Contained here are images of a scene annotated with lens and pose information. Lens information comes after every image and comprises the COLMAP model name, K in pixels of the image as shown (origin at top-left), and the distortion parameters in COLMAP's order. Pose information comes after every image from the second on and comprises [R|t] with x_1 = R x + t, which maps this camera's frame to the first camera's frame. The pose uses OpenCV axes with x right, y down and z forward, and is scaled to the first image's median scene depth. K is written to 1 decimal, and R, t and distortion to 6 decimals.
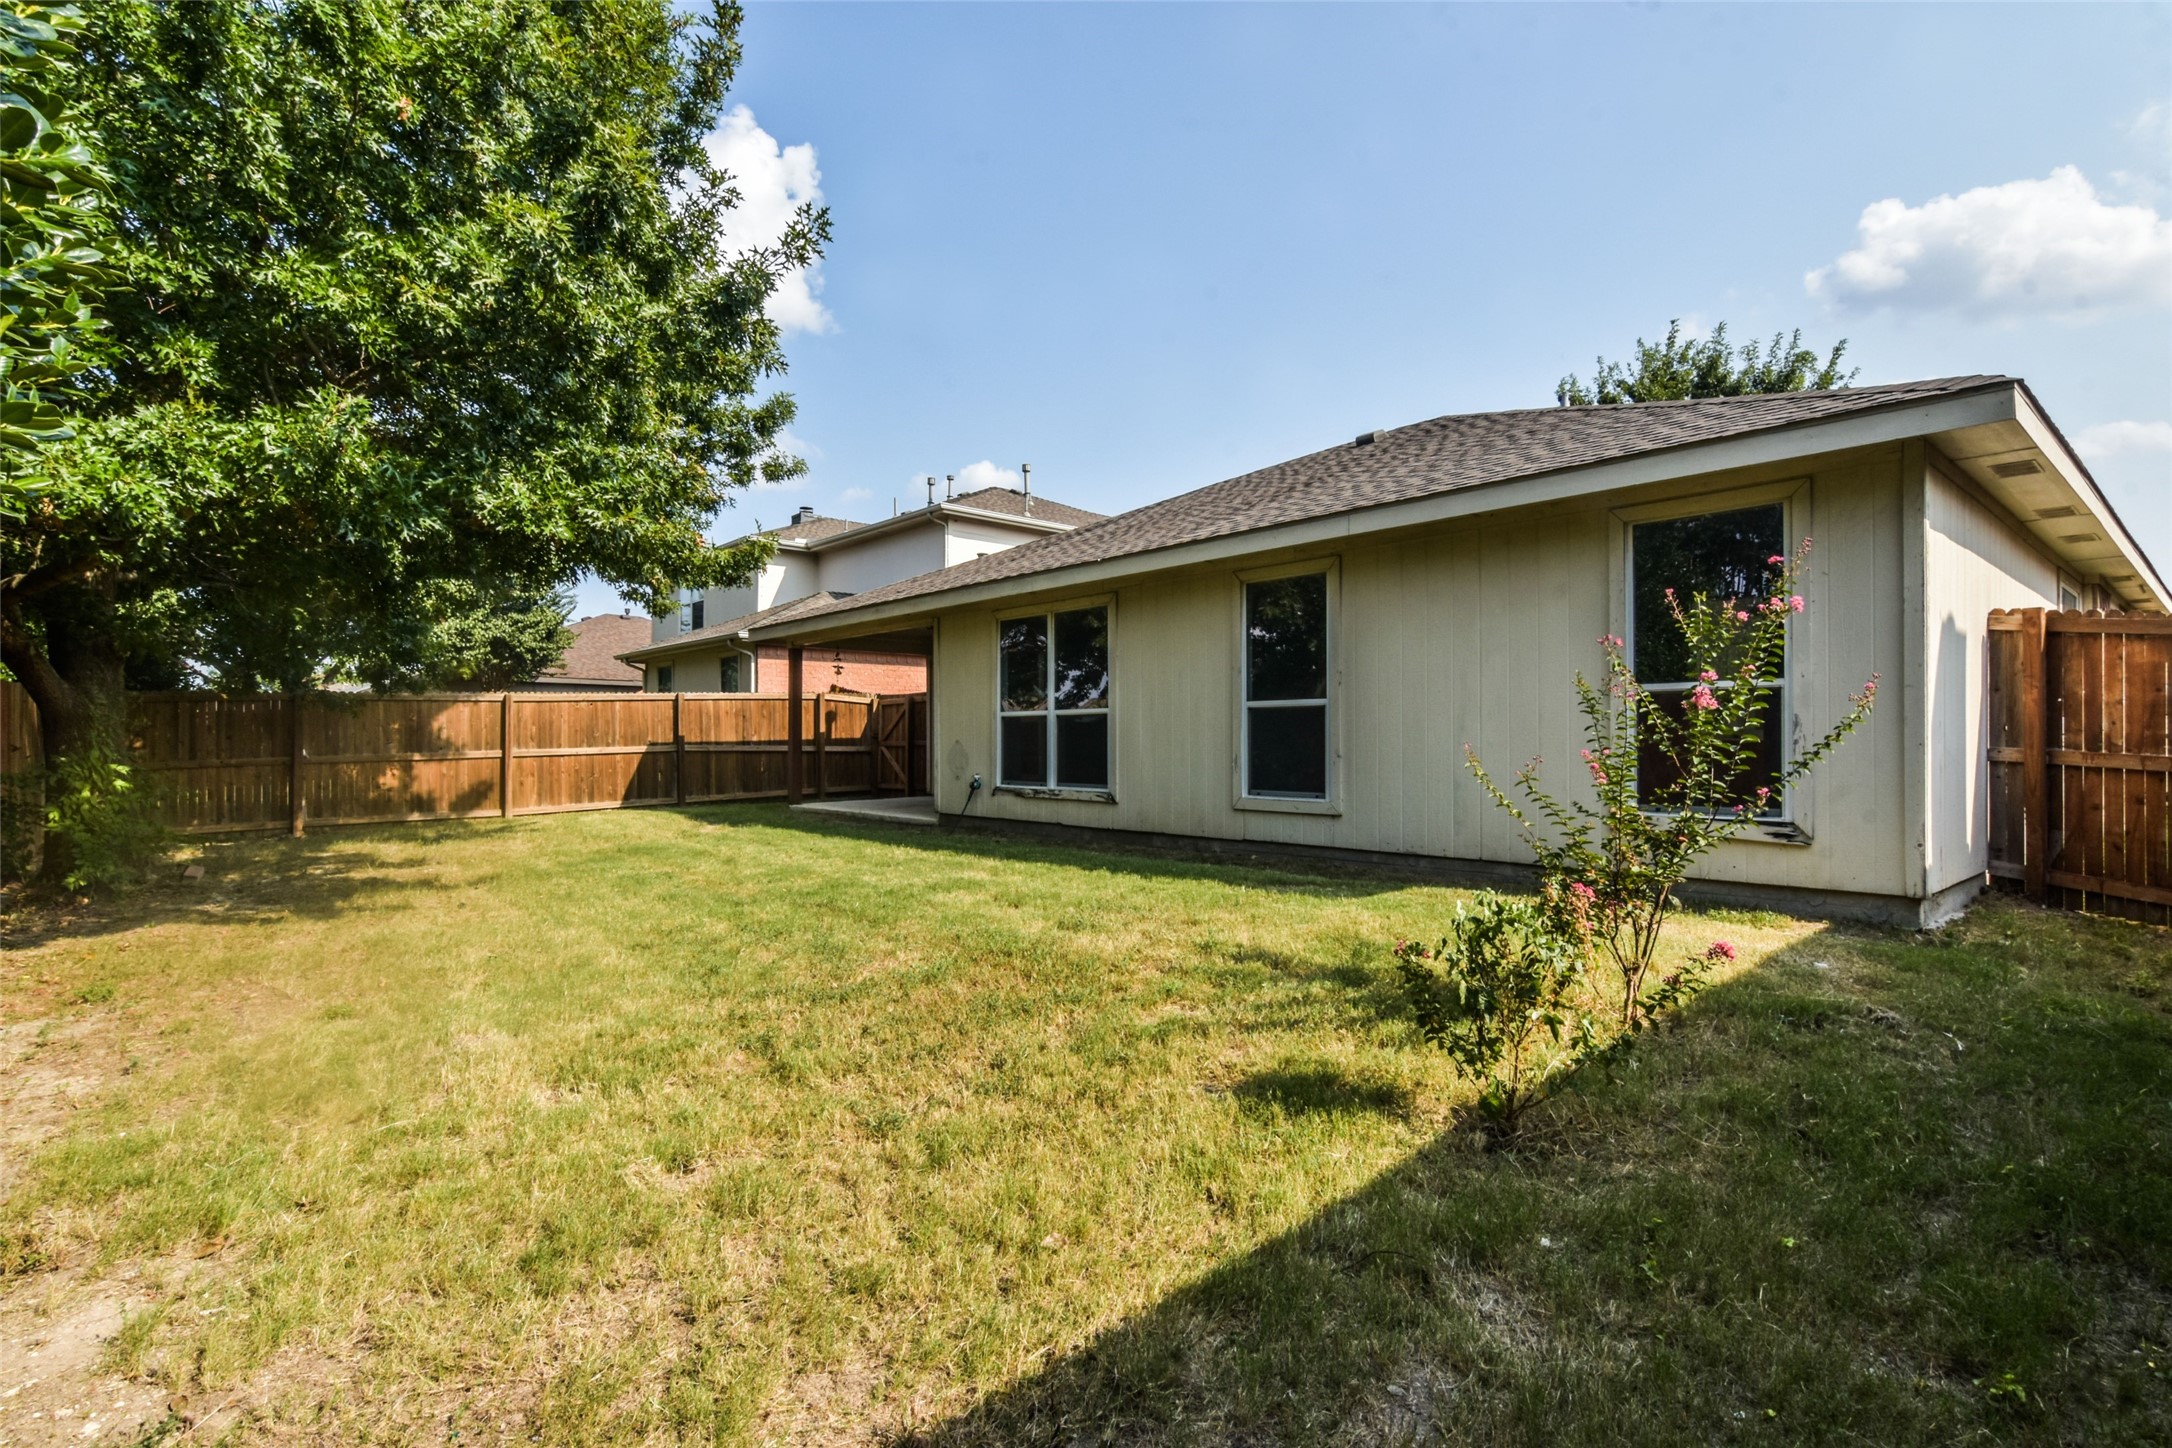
lens RADIAL K [[1059.0, 0, 1086.1], [0, 1059.0, 726.8], [0, 0, 1]] dist [-0.008932, 0.004173]
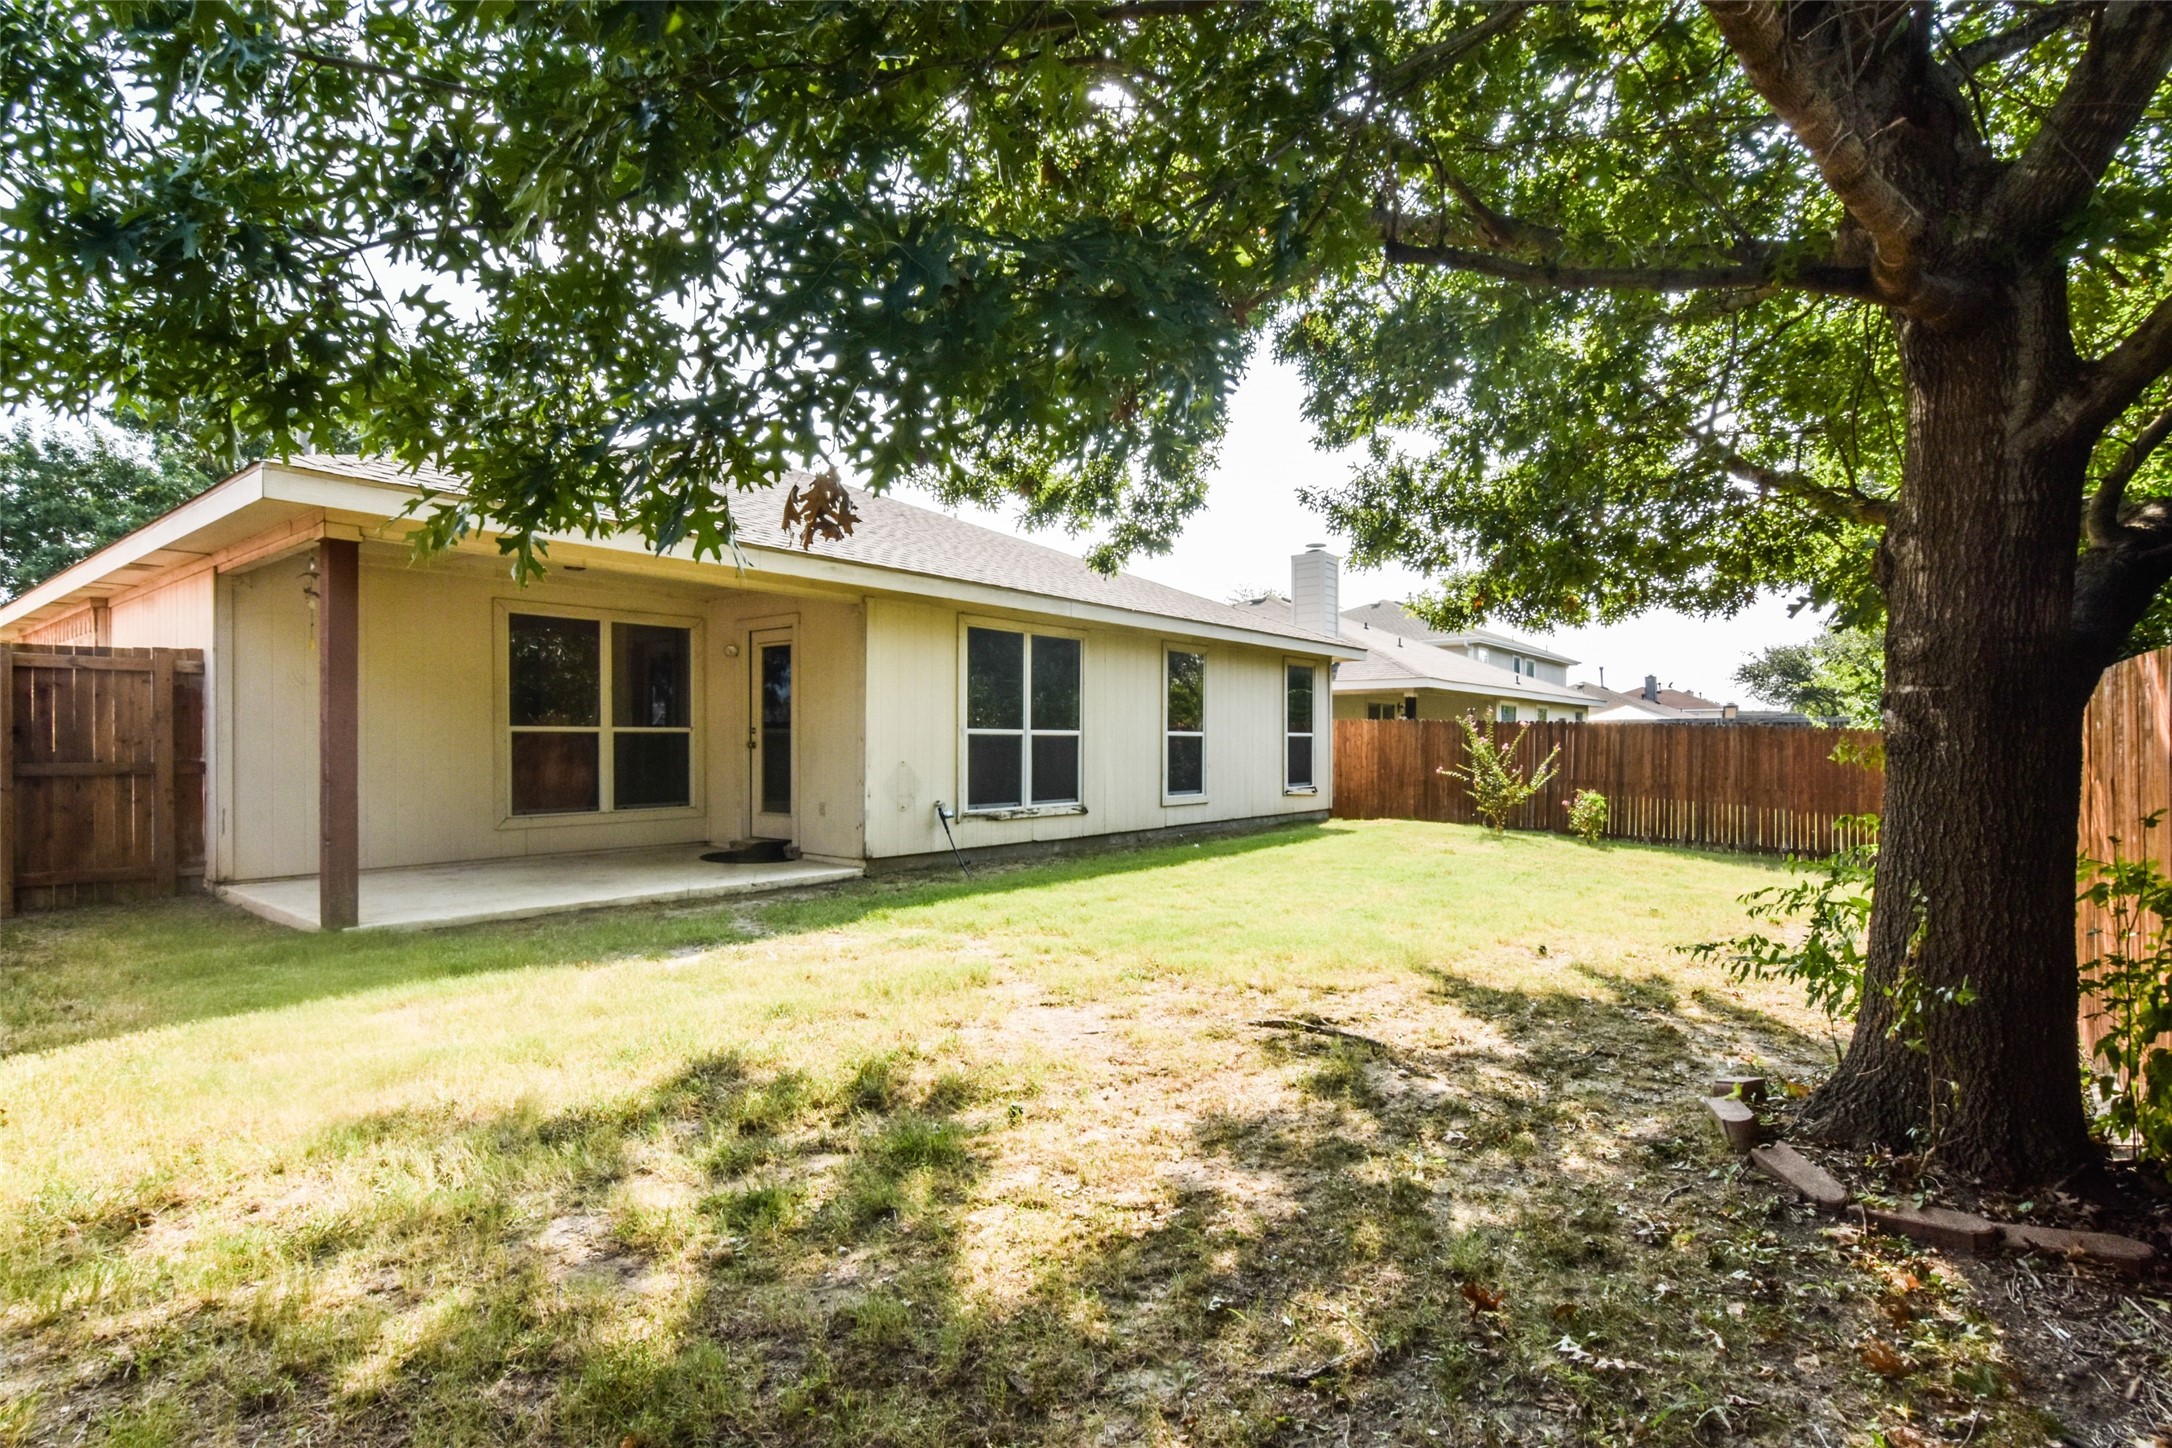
lens RADIAL K [[1059.0, 0, 1084.7], [0, 1059.0, 741.8], [0, 0, 1]] dist [-0.008932, 0.004173]
pose [[-0.176808, 0.021391, 0.984013, -1.042173], [0.002338, 0.999770, -0.021313, 0.018421], [-0.984243, -0.001467, -0.176818, 1.142029]]
